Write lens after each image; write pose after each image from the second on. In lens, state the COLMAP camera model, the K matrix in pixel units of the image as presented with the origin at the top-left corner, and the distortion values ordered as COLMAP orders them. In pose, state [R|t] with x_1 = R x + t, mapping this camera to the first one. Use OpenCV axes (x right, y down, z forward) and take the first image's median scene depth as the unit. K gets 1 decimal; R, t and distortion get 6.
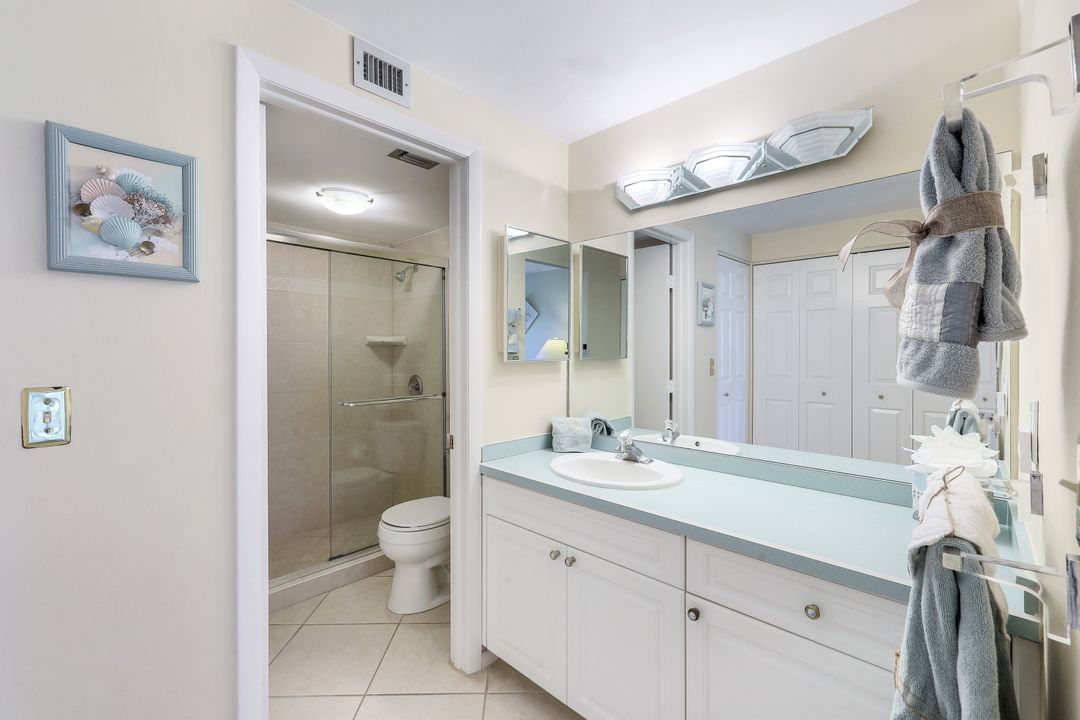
lens RADIAL K [[456.9, 0, 540.6], [0, 456.9, 354.6], [0, 0, 1]] dist [0.004595, -0.000866]
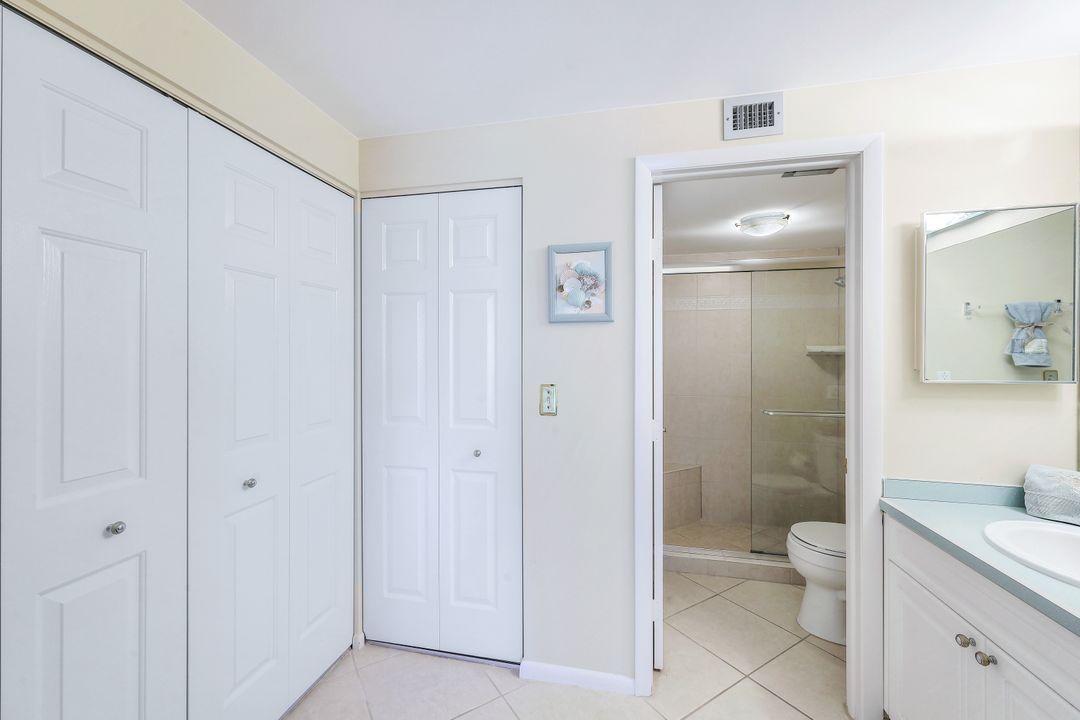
lens RADIAL K [[456.9, 0, 540.1], [0, 456.9, 355.9], [0, 0, 1]] dist [0.004595, -0.000866]
pose [[0.507335, 0.007237, -0.861719, 0.321110], [-0.007963, 0.999961, 0.003709, -0.032606], [0.861712, 0.004980, 0.507373, 0.003092]]
